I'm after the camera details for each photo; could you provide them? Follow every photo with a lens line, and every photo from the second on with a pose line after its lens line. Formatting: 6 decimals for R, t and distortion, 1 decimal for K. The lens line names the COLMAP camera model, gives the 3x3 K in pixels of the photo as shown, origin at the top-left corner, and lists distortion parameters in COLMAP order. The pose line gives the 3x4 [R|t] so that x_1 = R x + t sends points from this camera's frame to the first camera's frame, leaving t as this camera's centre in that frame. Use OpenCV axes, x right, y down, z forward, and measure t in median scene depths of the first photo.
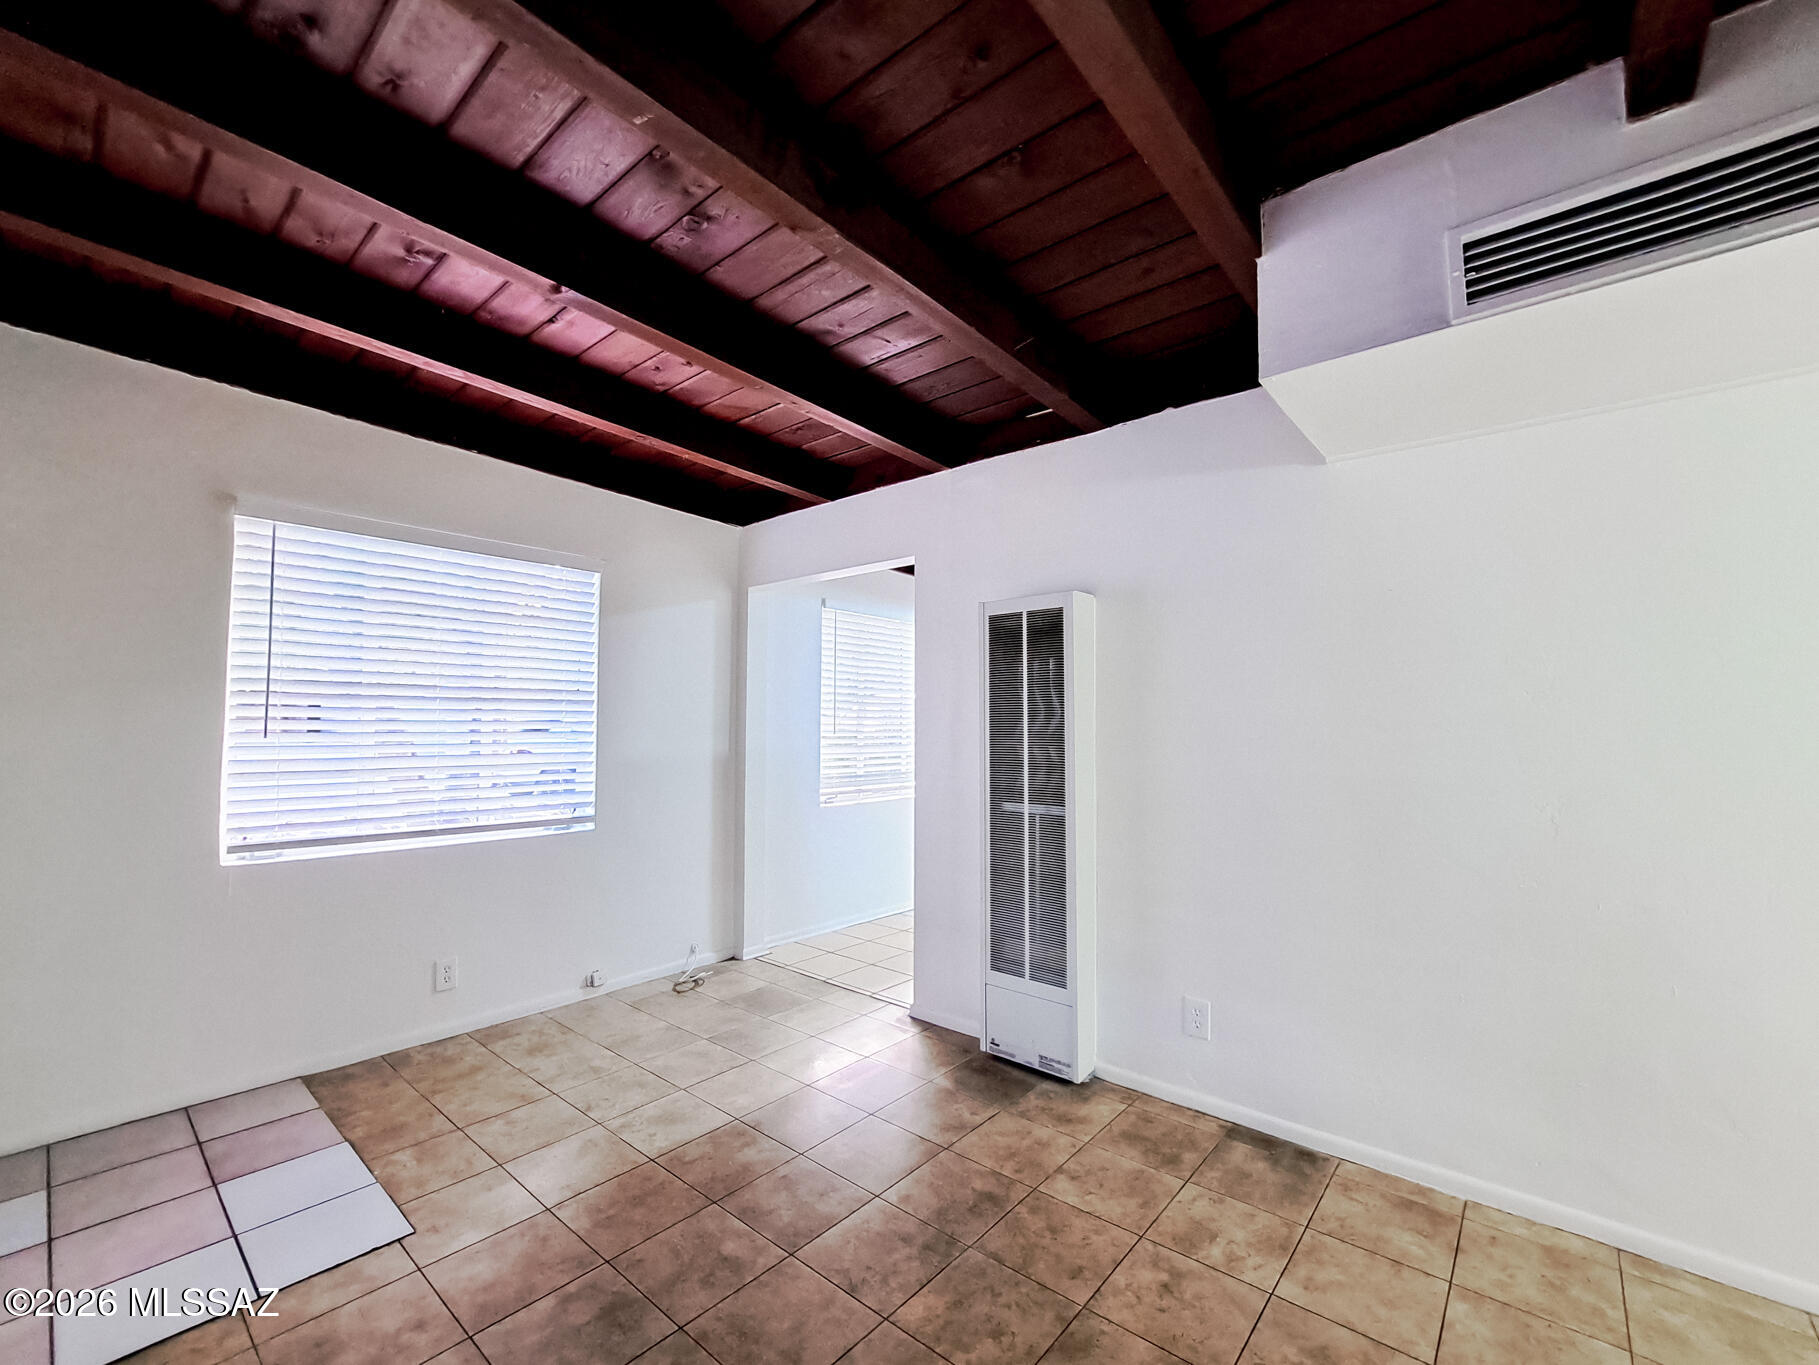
lens RADIAL K [[759.9, 0, 901.9], [0, 759.9, 694.0], [0, 0, 1]] dist [-0.021180, 0.000124]
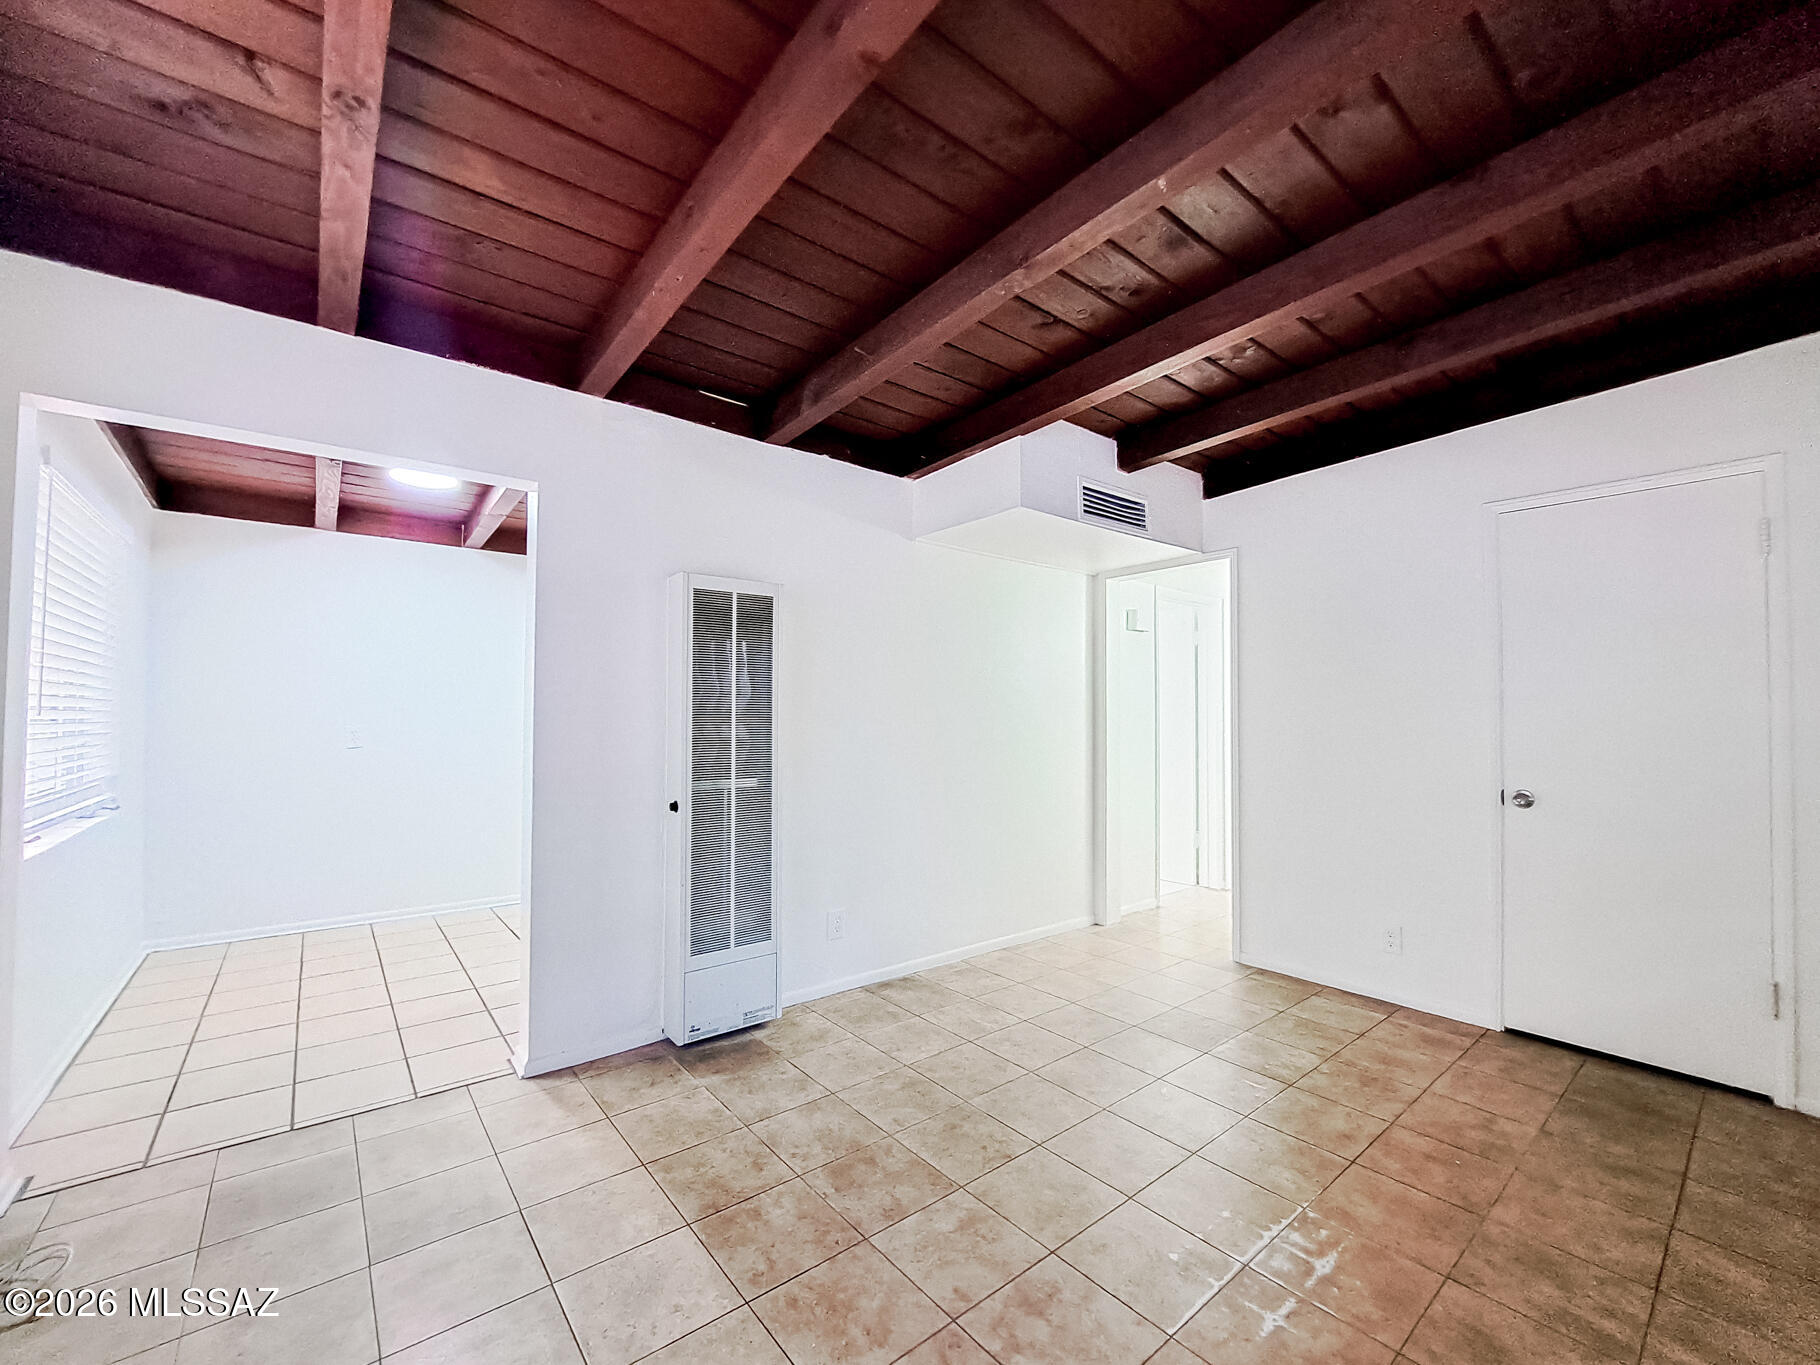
lens RADIAL K [[736.8, 0, 911.5], [0, 736.8, 703.3], [0, 0, 1]] dist [-0.022458, 0.000140]
pose [[0.174144, 0.013101, 0.984633, -0.799922], [-0.042101, 0.999096, -0.005848, 0.037839], [-0.983820, -0.040436, 0.174539, 0.606281]]
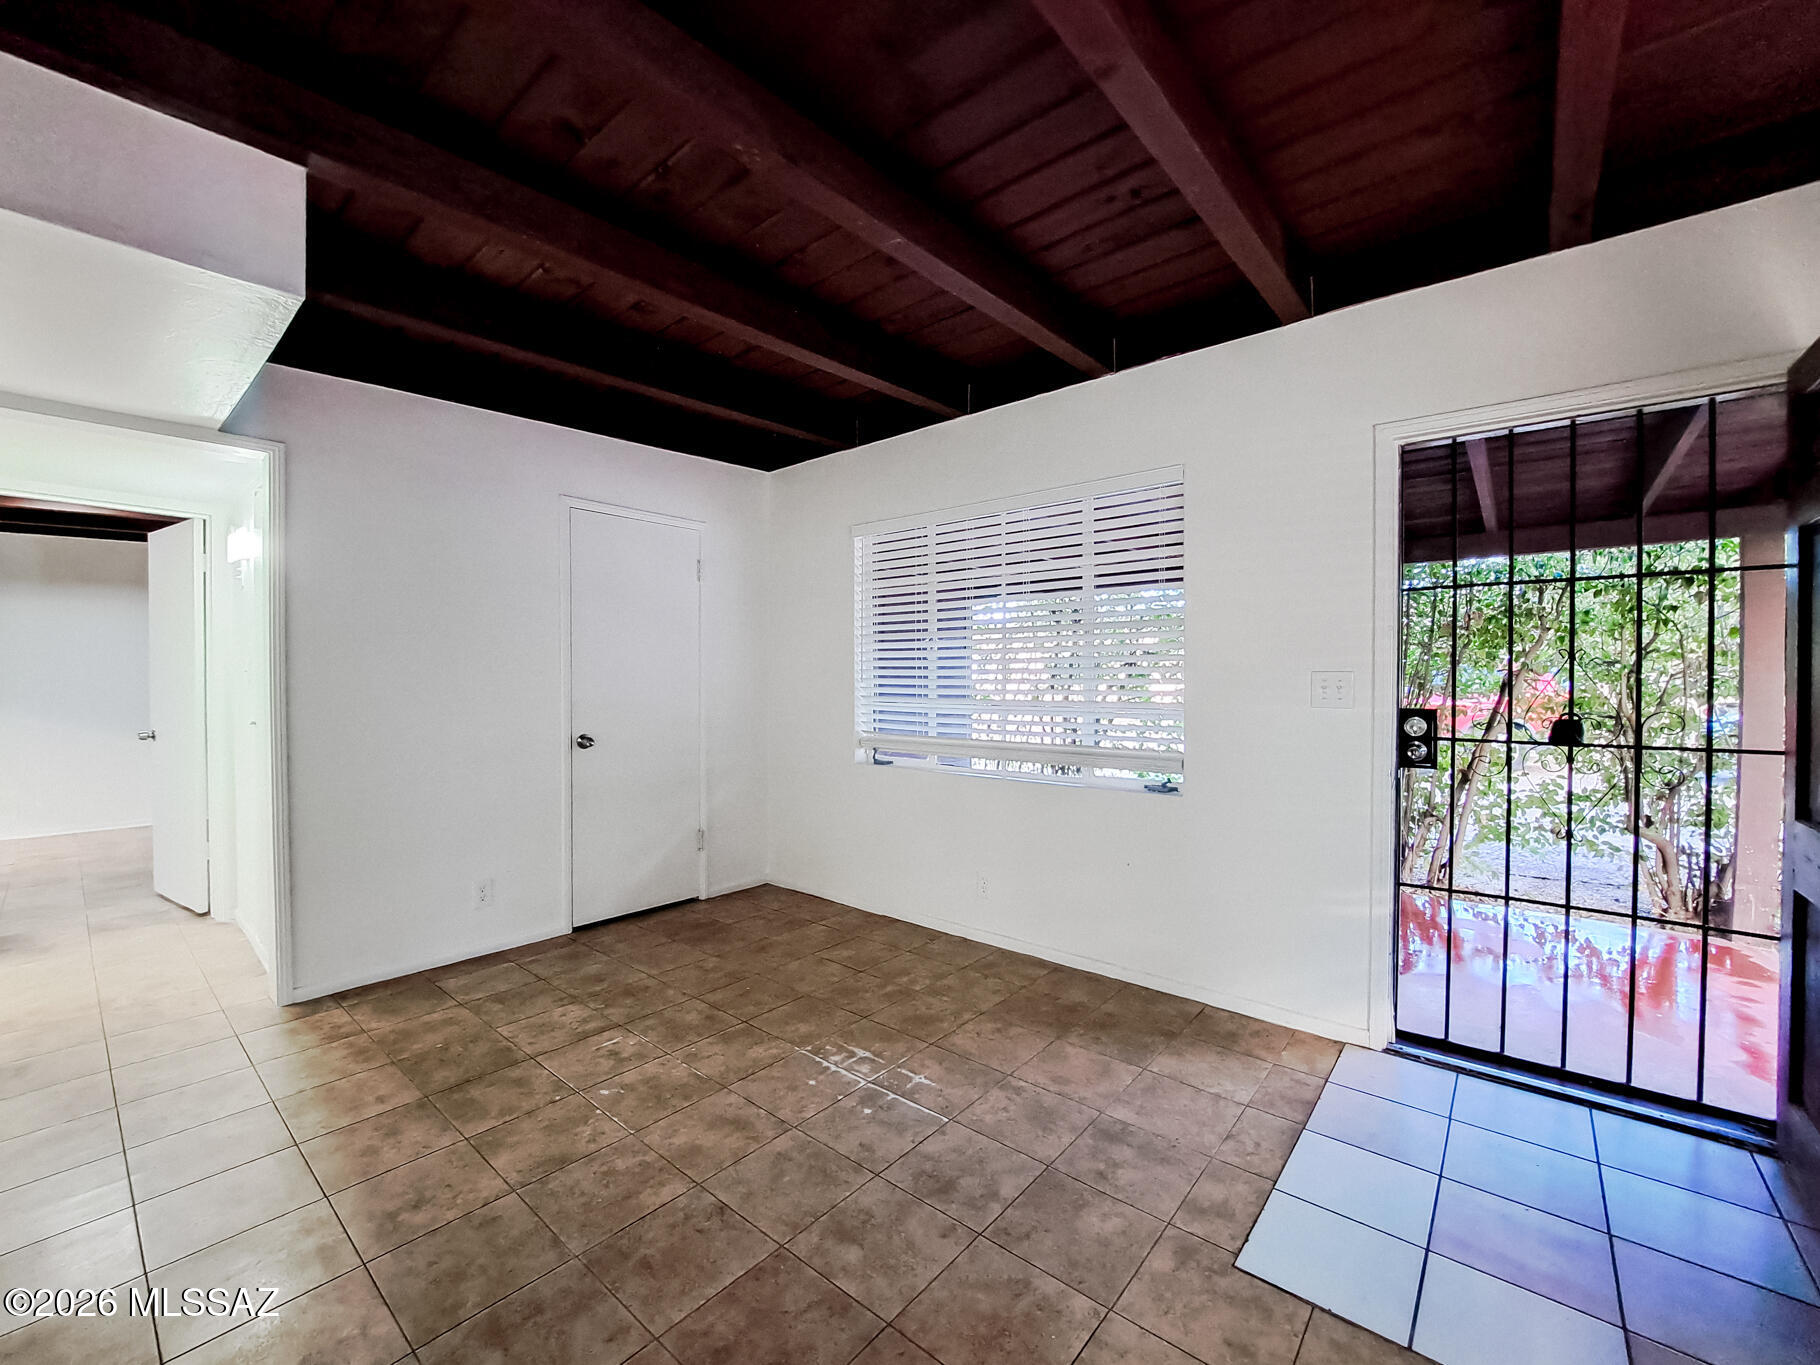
lens RADIAL K [[746.3, 0, 898.2], [0, 746.3, 695.1], [0, 0, 1]] dist [-0.019220, 0.000233]
pose [[-0.999969, -0.004941, -0.006073, -0.184354], [-0.004856, 0.999890, -0.014003, 0.065139], [0.006141, -0.013973, -0.999884, 1.255199]]
